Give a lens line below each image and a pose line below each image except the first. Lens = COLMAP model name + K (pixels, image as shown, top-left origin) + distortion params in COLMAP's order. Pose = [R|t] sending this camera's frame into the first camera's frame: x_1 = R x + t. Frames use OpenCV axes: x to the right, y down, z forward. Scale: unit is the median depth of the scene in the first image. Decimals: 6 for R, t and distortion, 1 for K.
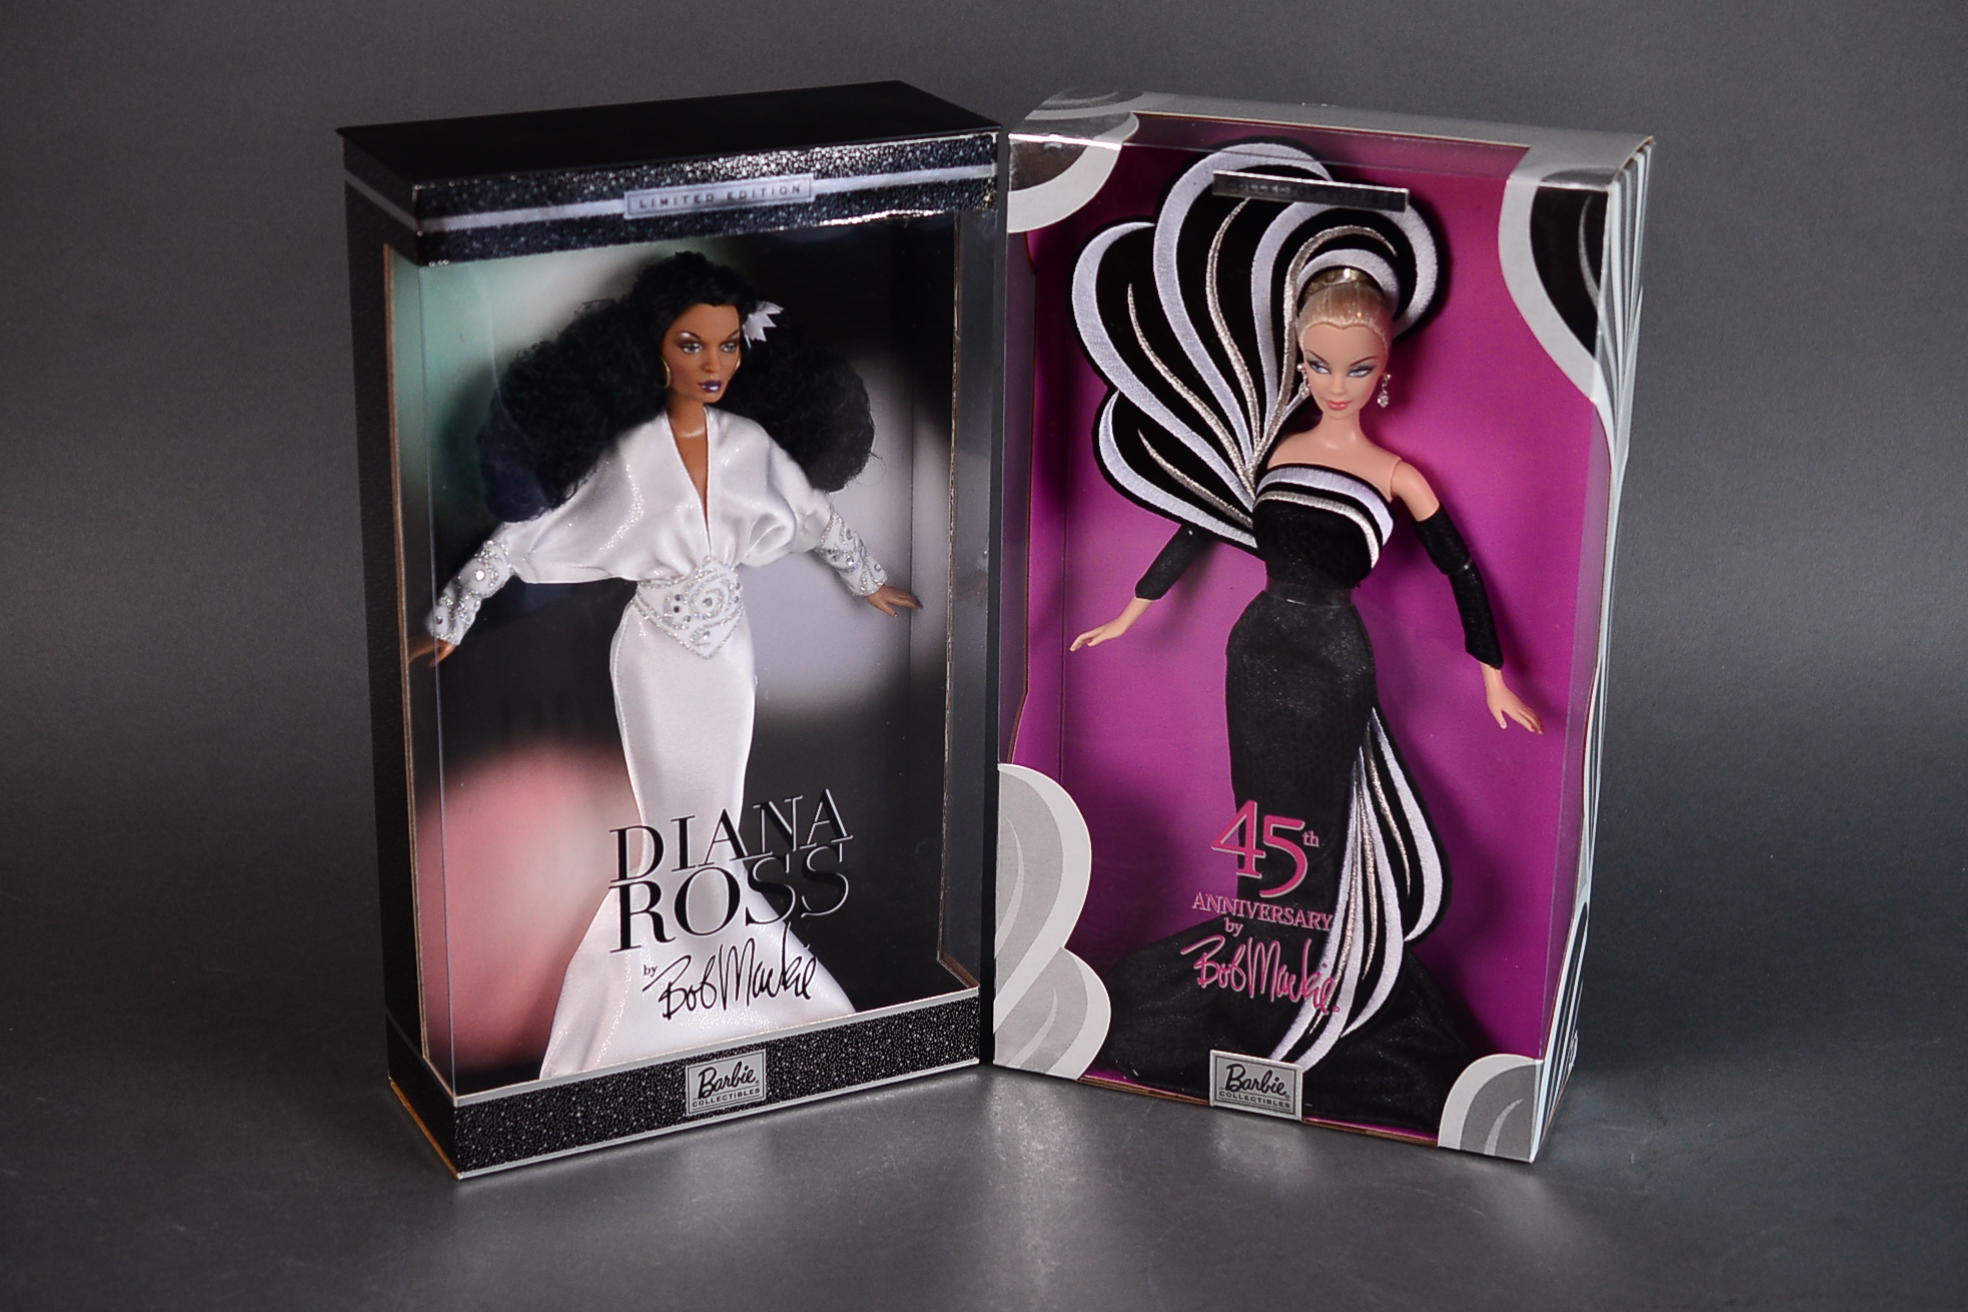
lens RADIAL K [[3470.4, 0, 979.1], [0, 3470.4, 608.9], [0, 0, 1]] dist [-0.021095, 0.367088]
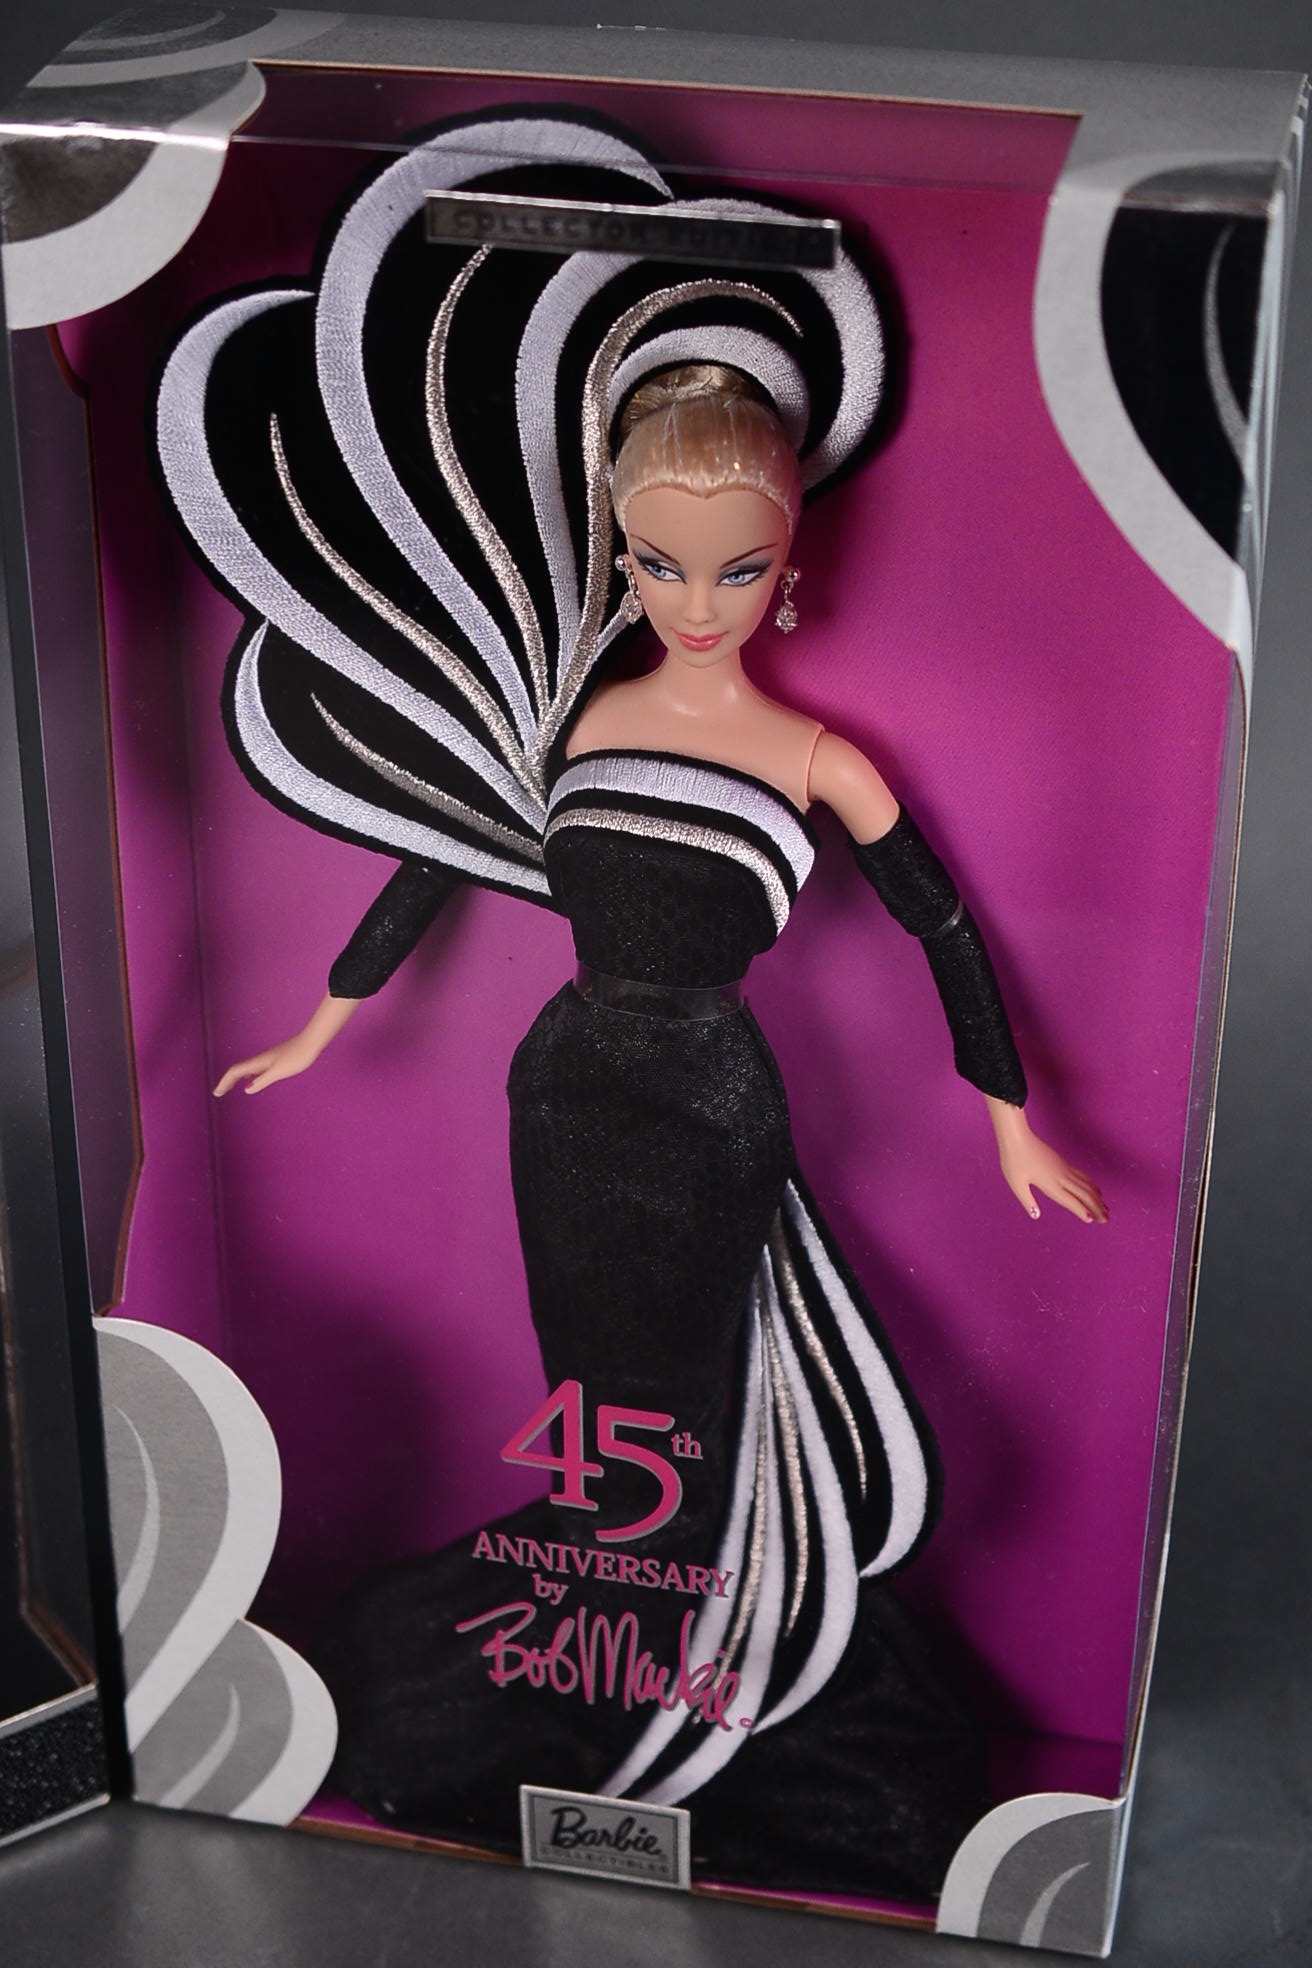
lens RADIAL K [[3470.4, 0, 656.0], [0, 3470.4, 984.0], [0, 0, 1]] dist [-0.021095, 0.367088]
pose [[0.991587, -0.068649, 0.109741, 0.037334], [0.051313, 0.986793, 0.153646, -0.085739], [-0.118839, -0.146722, 0.982013, 0.487486]]
